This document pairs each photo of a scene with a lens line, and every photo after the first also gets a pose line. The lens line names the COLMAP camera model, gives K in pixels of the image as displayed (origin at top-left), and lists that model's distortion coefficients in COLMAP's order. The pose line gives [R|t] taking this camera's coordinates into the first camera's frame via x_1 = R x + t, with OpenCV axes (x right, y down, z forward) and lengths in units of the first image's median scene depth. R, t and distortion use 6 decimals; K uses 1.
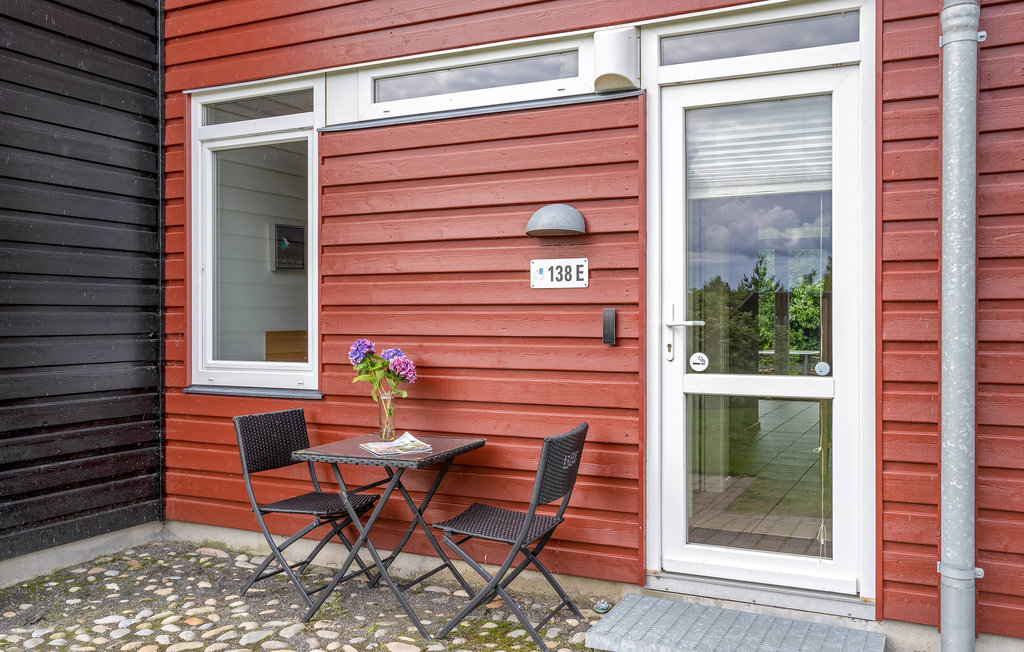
lens RADIAL K [[881.1, 0, 512.1], [0, 881.1, 322.7], [0, 0, 1]] dist [-0.018208, 0.000432]
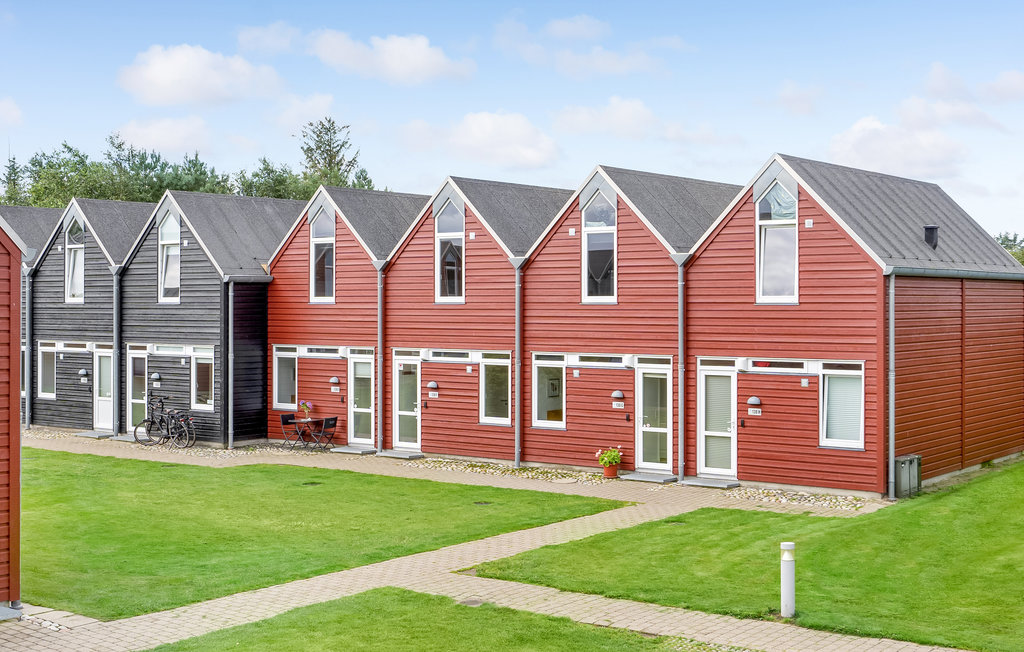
lens RADIAL K [[1364.8, 0, 512.1], [0, 1364.8, 323.1], [0, 0, 1]] dist [-0.018253, 0.000000]
pose [[0.982389, 0.007072, -0.186714, 2.510492], [-0.005614, 0.999950, 0.008333, -0.504562], [0.186763, -0.007138, 0.982379, -6.606993]]
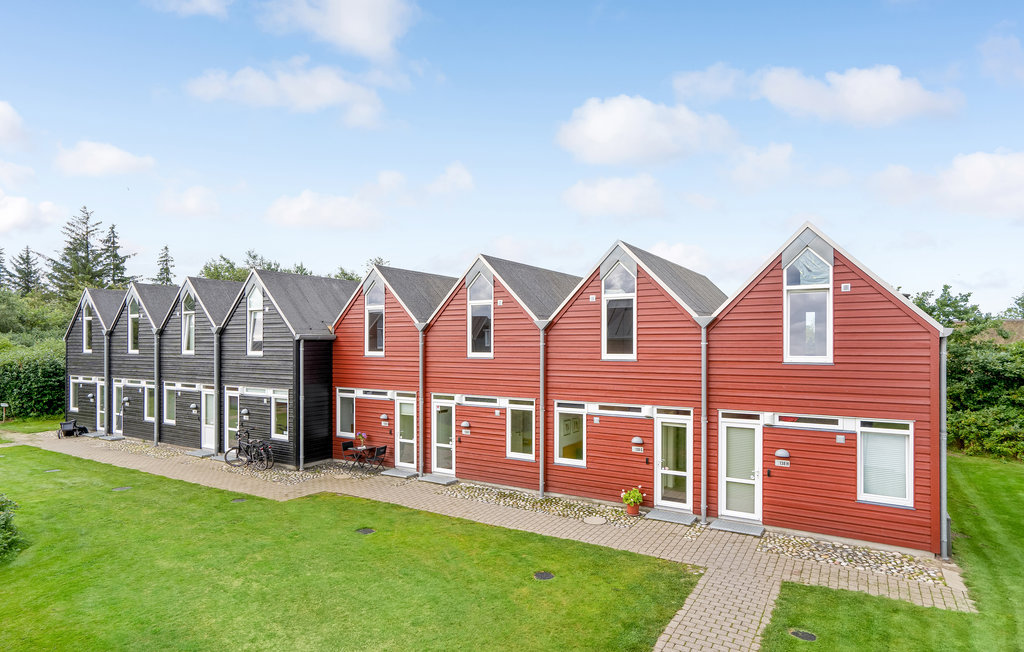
lens RADIAL K [[569.5, 0, 509.6], [0, 569.5, 354.0], [0, 0, 1]] dist [0.003556, 0.000929]
pose [[0.995407, 0.005945, -0.095553, 1.361550], [-0.004957, 0.999932, 0.010574, -0.615065], [0.095609, -0.010052, 0.995368, -3.176828]]
